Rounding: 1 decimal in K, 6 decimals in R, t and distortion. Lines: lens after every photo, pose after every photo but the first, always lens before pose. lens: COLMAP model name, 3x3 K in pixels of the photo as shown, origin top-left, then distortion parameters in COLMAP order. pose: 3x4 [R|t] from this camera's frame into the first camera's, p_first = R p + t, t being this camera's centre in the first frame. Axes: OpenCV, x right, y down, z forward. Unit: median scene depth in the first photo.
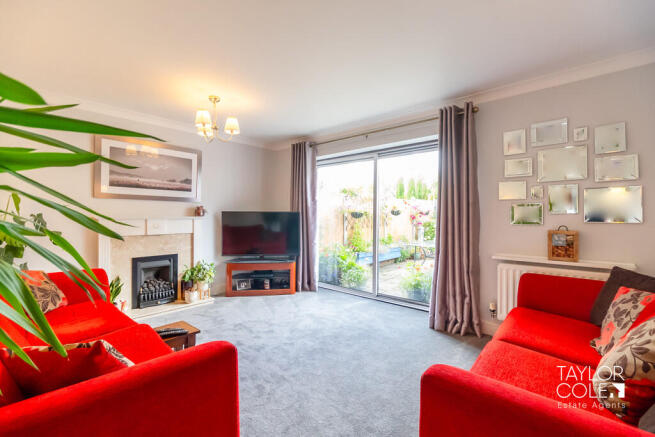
lens RADIAL K [[289.4, 0, 328.8], [0, 289.4, 213.8], [0, 0, 1]] dist [-0.000857, -0.000165]
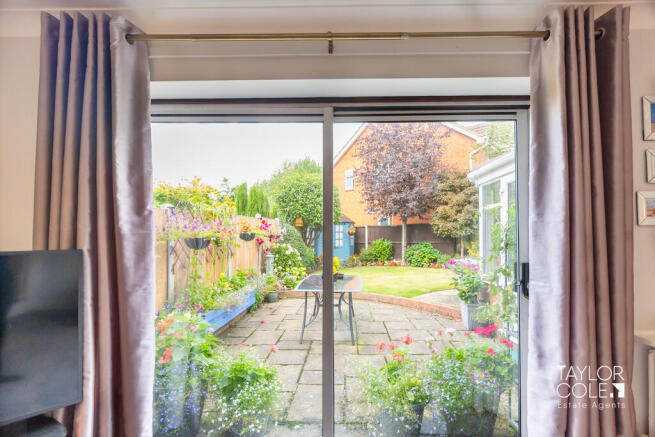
lens RADIAL K [[294.1, 0, 328.4], [0, 294.1, 230.6], [0, 0, 1]] dist [-0.000596, -0.000252]
pose [[0.762405, 0.003340, 0.647092, -0.100620], [-0.000778, 0.999991, -0.004245, -0.023675], [-0.647100, 0.002733, 0.762400, 0.593277]]
